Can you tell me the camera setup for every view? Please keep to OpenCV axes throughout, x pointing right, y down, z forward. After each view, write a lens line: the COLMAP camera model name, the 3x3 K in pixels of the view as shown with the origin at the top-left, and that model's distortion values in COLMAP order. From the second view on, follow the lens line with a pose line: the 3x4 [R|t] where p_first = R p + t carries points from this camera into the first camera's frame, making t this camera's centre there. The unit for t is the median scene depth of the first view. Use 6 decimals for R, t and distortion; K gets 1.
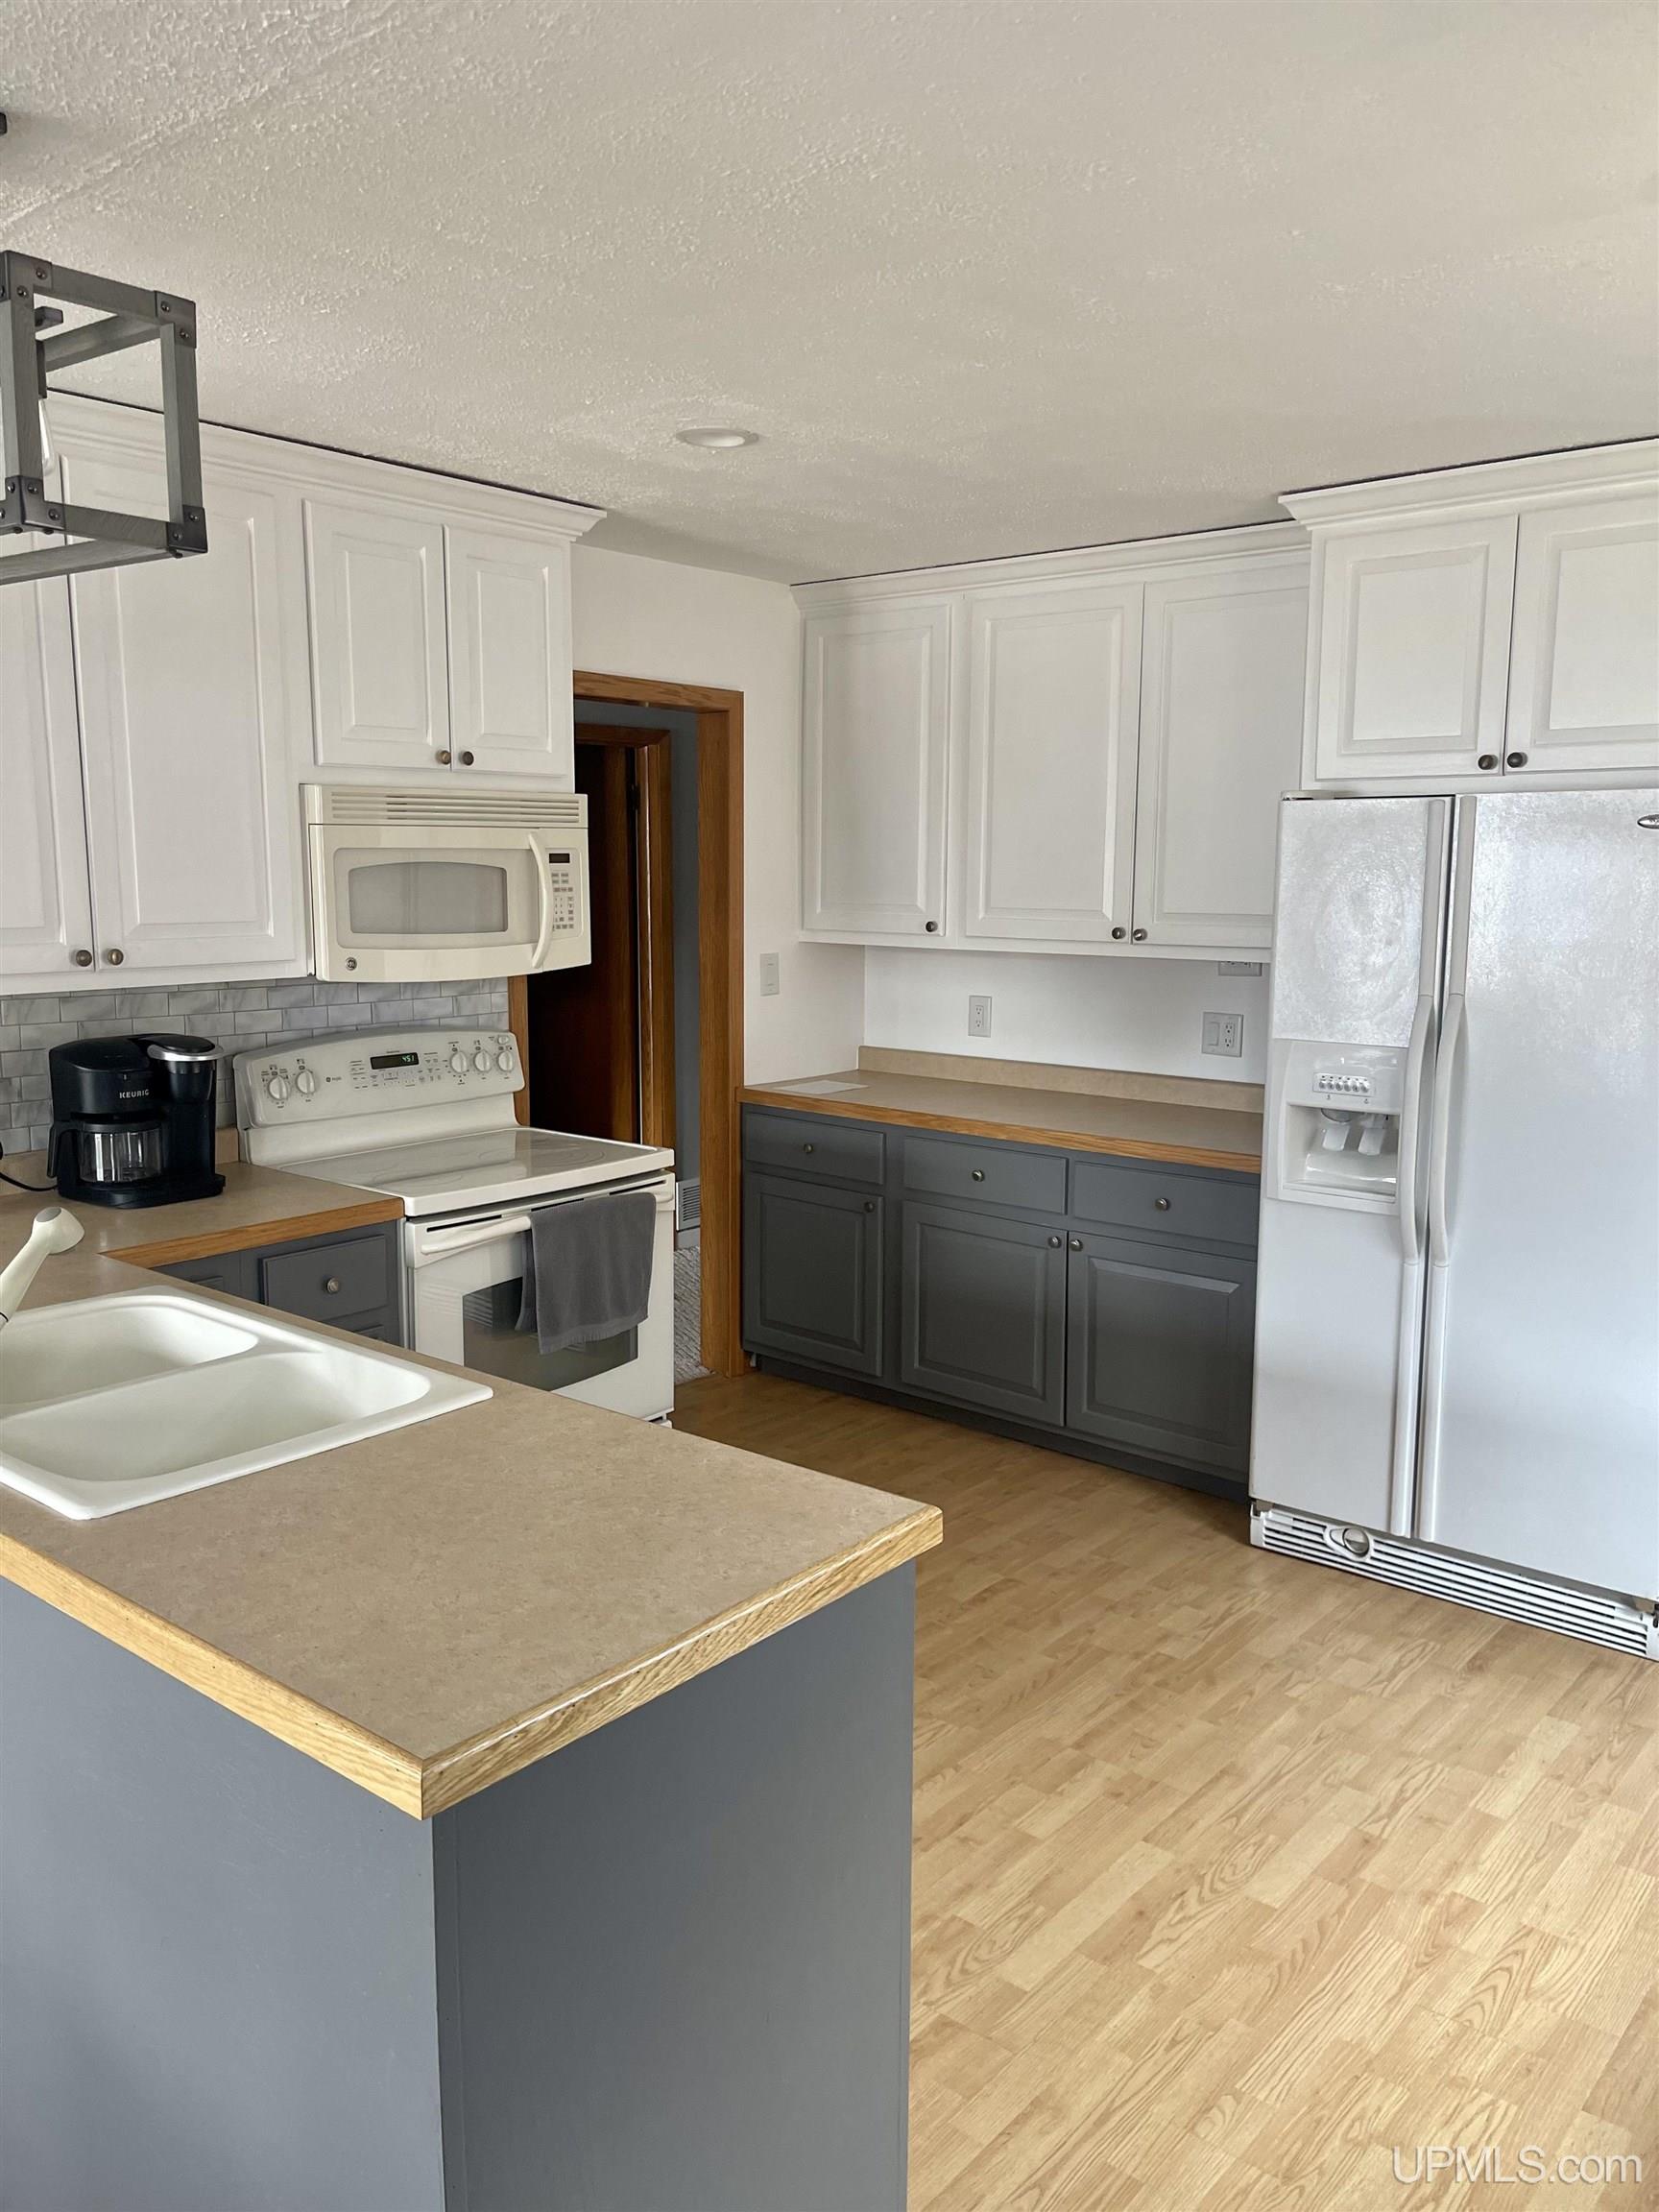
lens RADIAL K [[1730.9, 0, 829.5], [0, 1730.9, 1106.0], [0, 0, 1]] dist [0.139861, -0.159605]
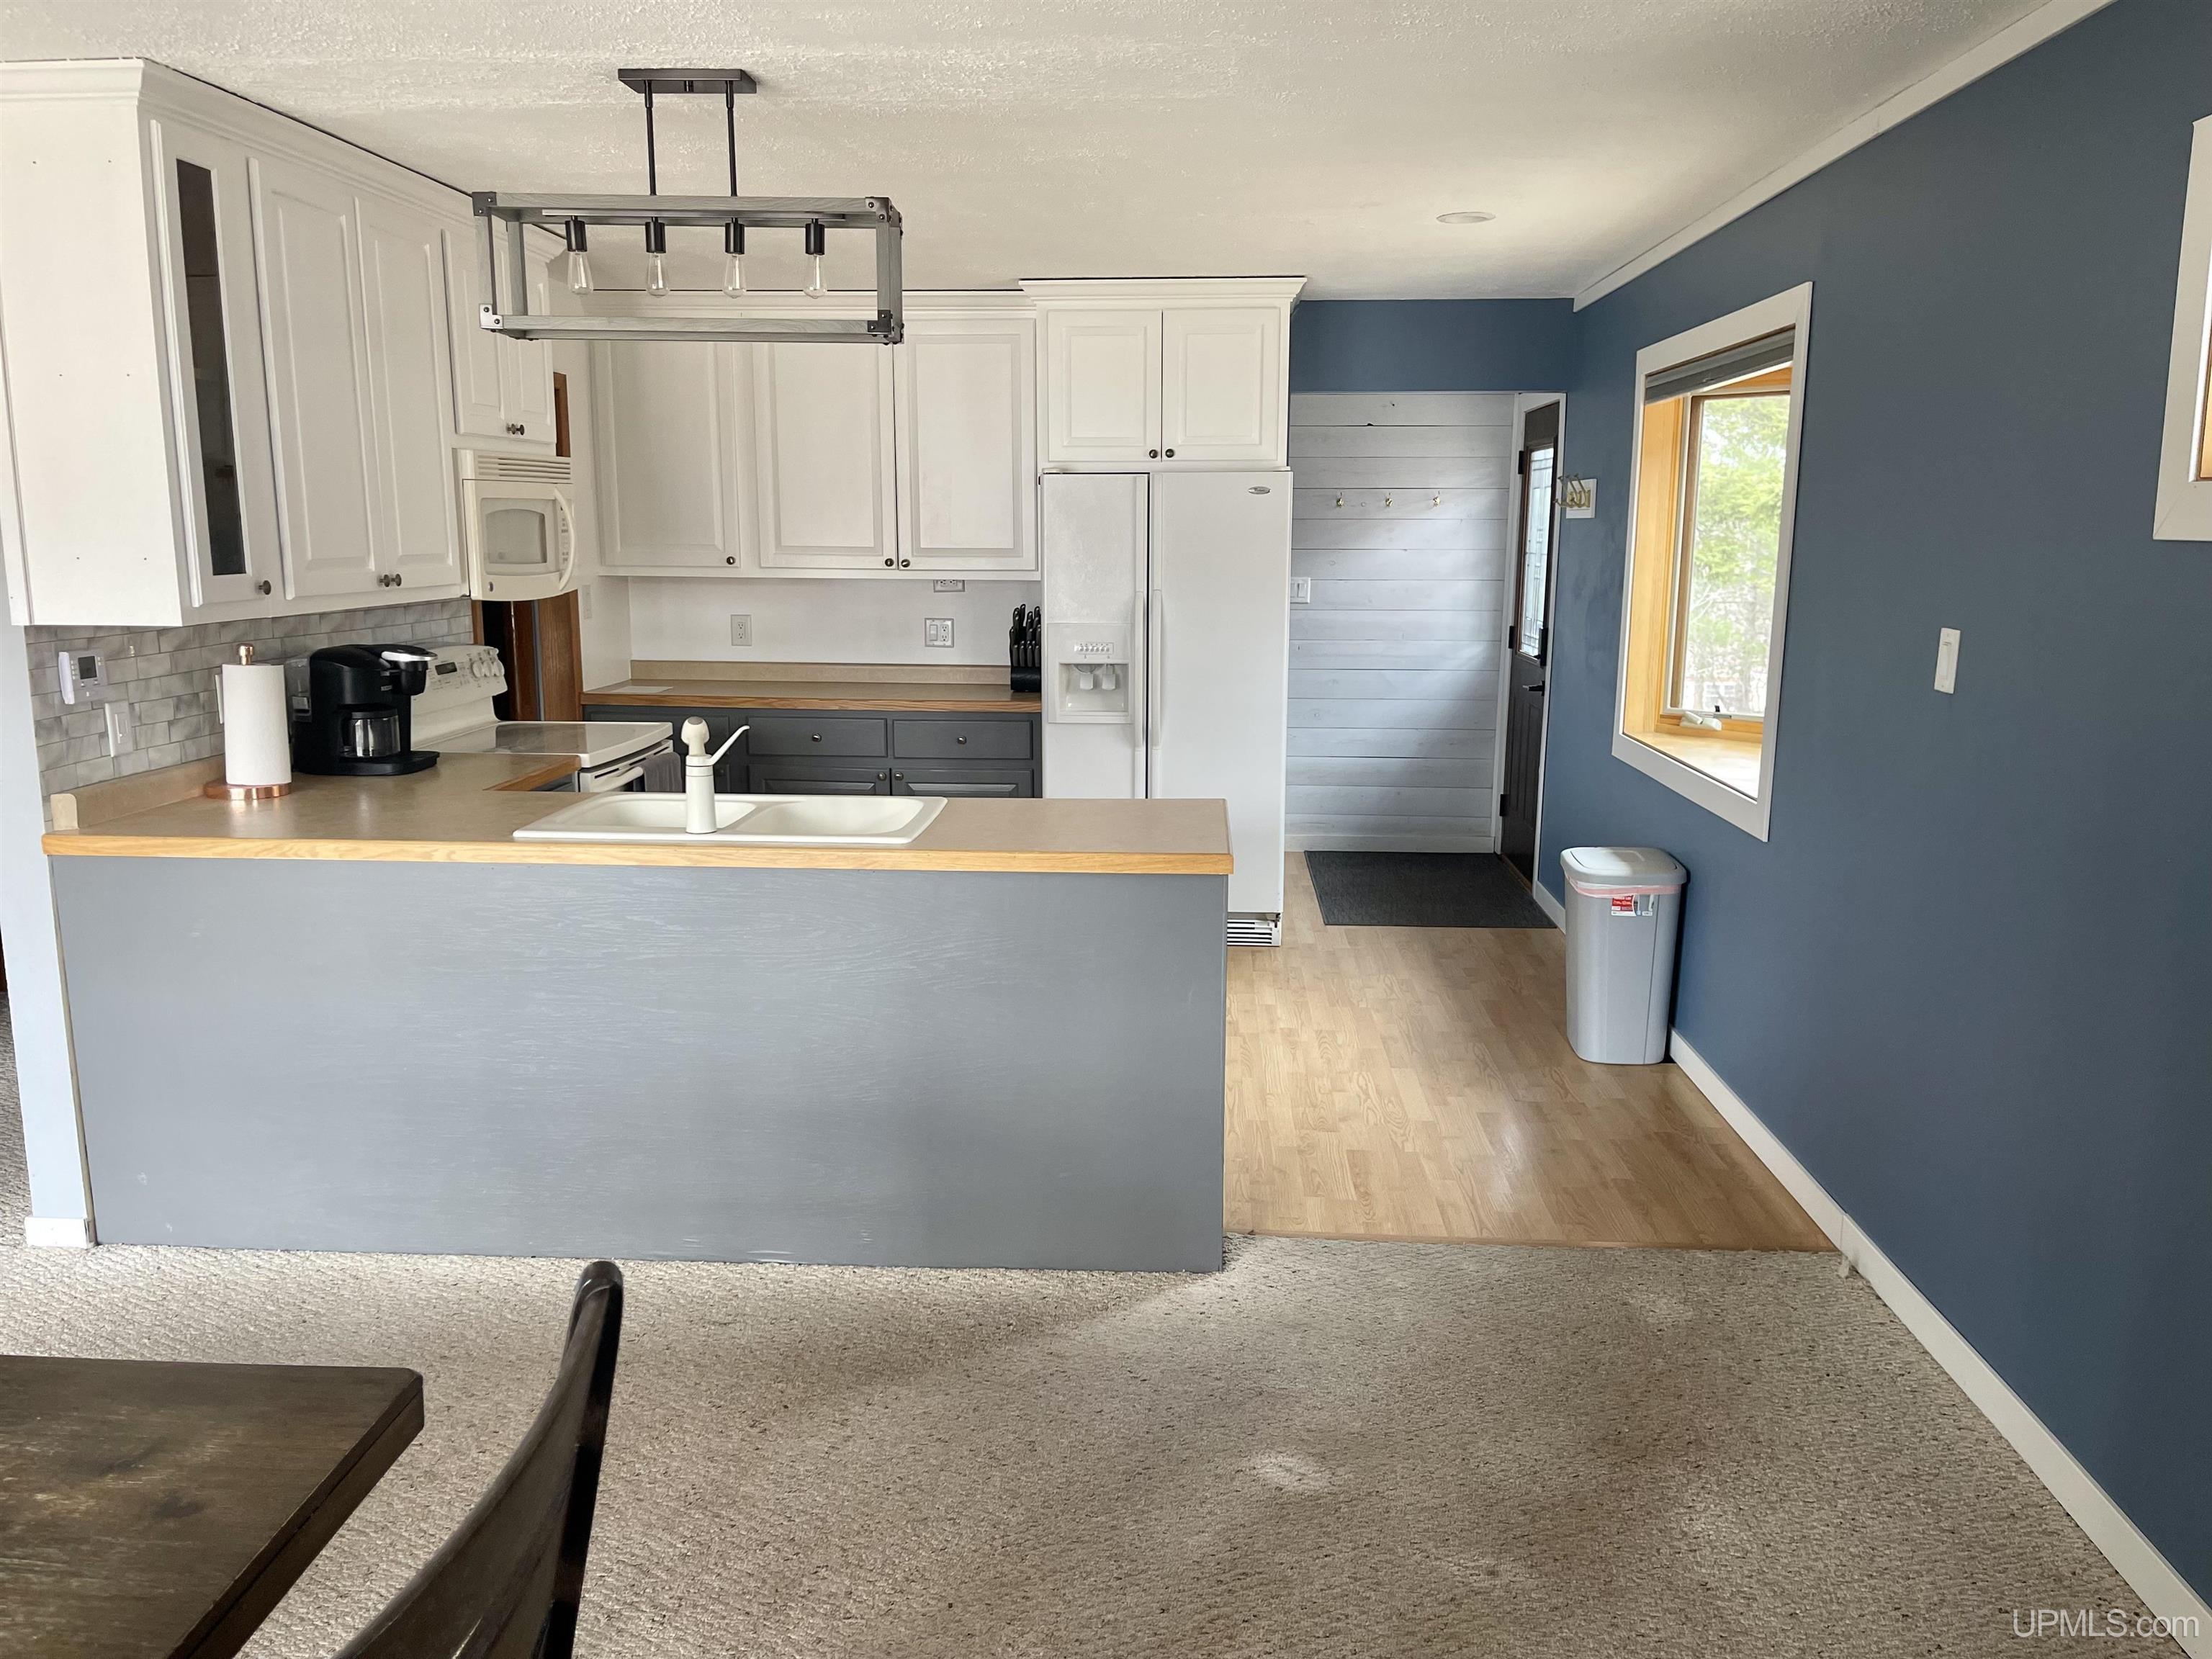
lens RADIAL K [[1730.9, 0, 1104.2], [0, 1730.9, 854.7], [0, 0, 1]] dist [0.139861, -0.159605]
pose [[0.807736, -0.116262, 0.577966, -0.699032], [0.089146, 0.993176, 0.075199, 0.062302], [-0.582765, -0.009217, 0.812589, -0.360857]]
